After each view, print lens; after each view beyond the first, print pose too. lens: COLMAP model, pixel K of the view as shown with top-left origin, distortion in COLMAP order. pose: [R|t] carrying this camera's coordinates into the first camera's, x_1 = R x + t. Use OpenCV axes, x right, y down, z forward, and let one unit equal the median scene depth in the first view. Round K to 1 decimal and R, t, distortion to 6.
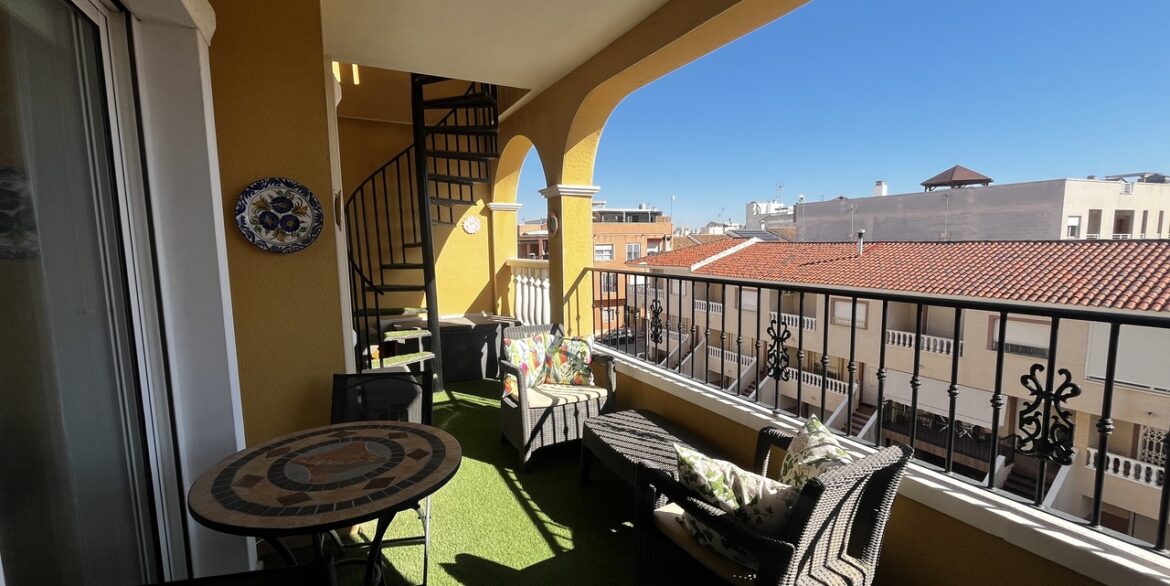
lens RADIAL K [[469.9, 0, 580.1], [0, 469.9, 289.1], [0, 0, 1]] dist [0.001548, 0.000044]
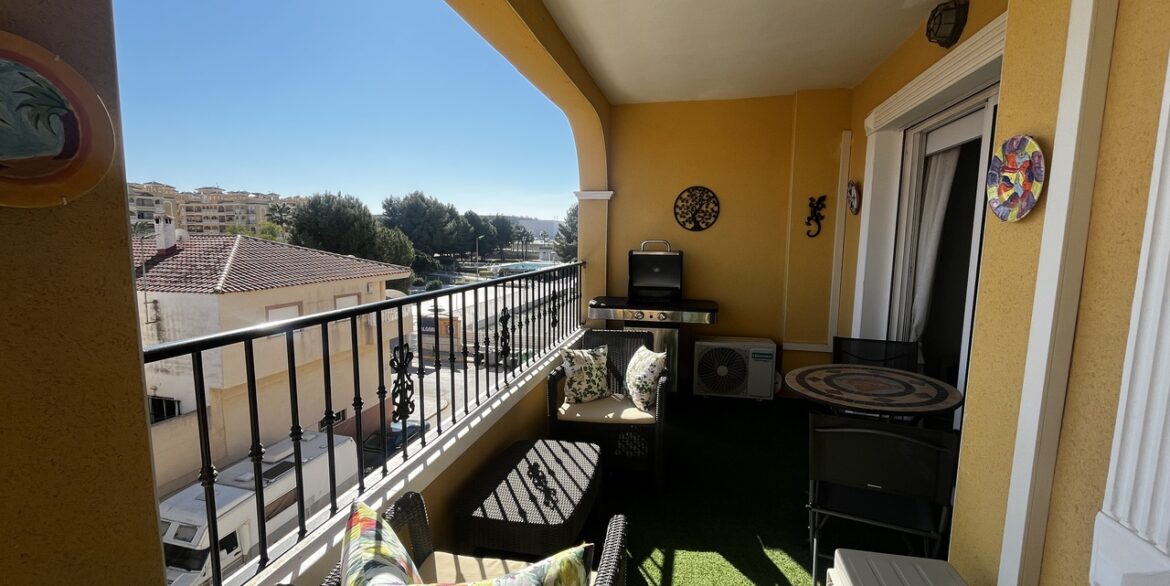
lens RADIAL K [[469.9, 0, 584.5], [0, 469.9, 299.3], [0, 0, 1]] dist [0.001548, 0.000044]
pose [[-0.755924, -0.080943, 0.649637, -0.500533], [0.064253, 0.978363, 0.196667, -0.174529], [-0.651499, 0.190407, -0.734366, 1.707272]]
